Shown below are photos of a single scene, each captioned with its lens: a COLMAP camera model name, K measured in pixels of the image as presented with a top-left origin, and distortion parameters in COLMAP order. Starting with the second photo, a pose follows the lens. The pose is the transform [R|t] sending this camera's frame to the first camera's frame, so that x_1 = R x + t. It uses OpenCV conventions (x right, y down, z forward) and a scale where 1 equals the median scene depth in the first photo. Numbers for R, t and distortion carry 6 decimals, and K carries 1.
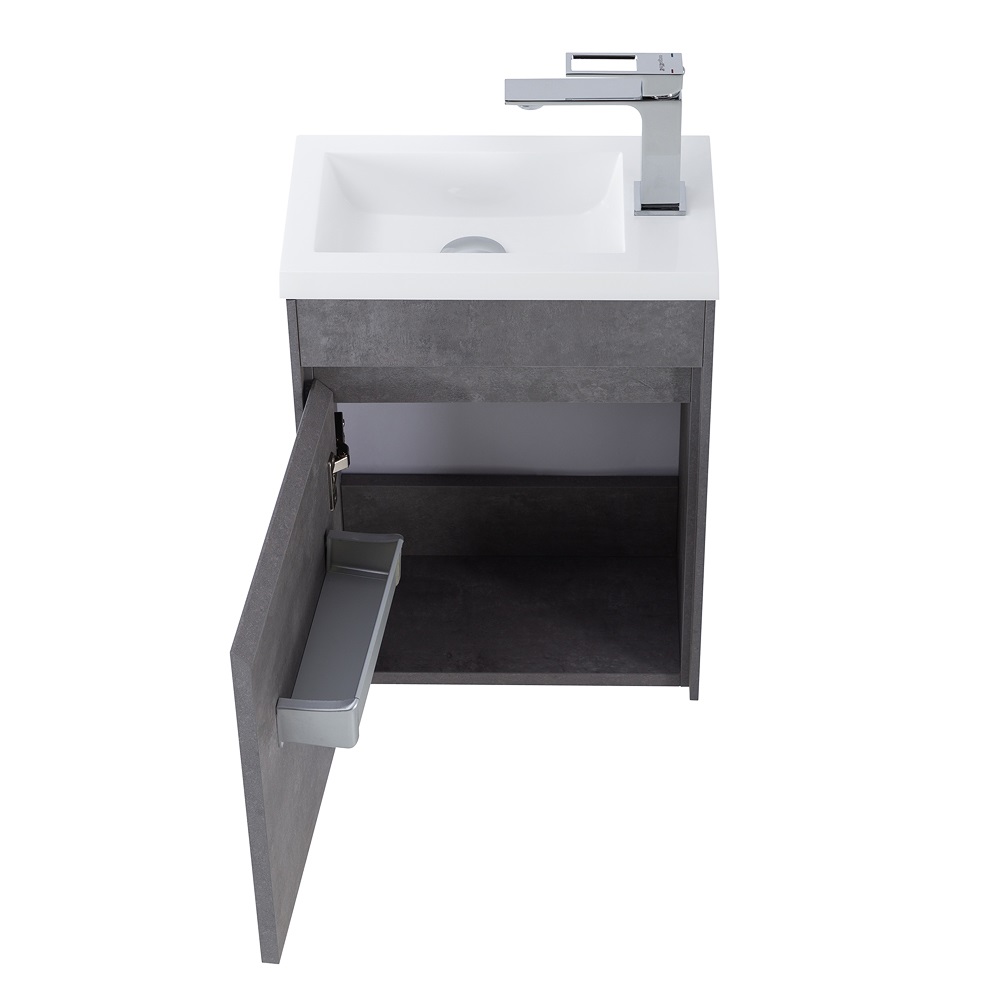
lens RADIAL K [[2850.9, 0, 473.6], [0, 2850.9, 499.4], [0, 0, 1]] dist [-0.022125, -0.502863]
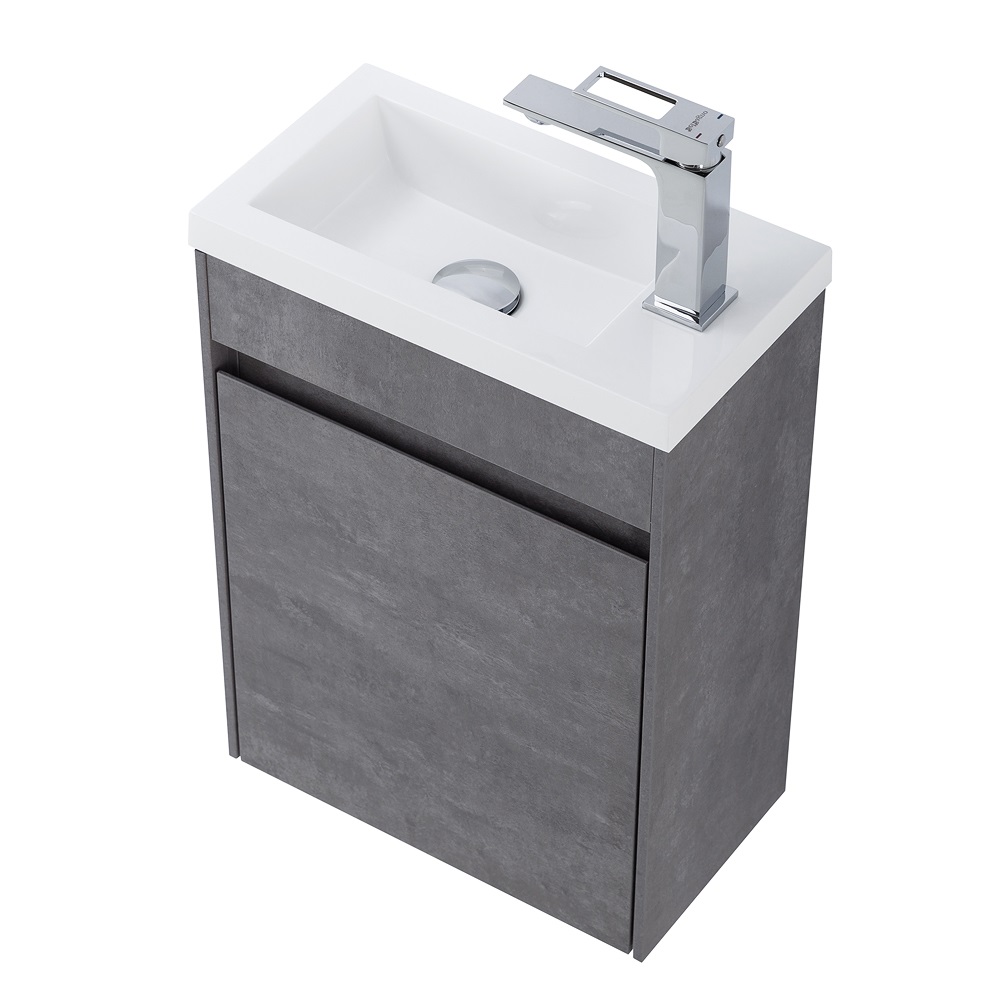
lens RADIAL K [[3629.7, 0, 450.2], [0, 3629.7, 572.1], [0, 0, 1]] dist [0.040798, -1.116420]
pose [[0.842878, 0.379388, -0.381603, 0.400270], [-0.366715, 0.923971, 0.108614, -0.120461], [0.393797, 0.048391, 0.917923, 0.120052]]
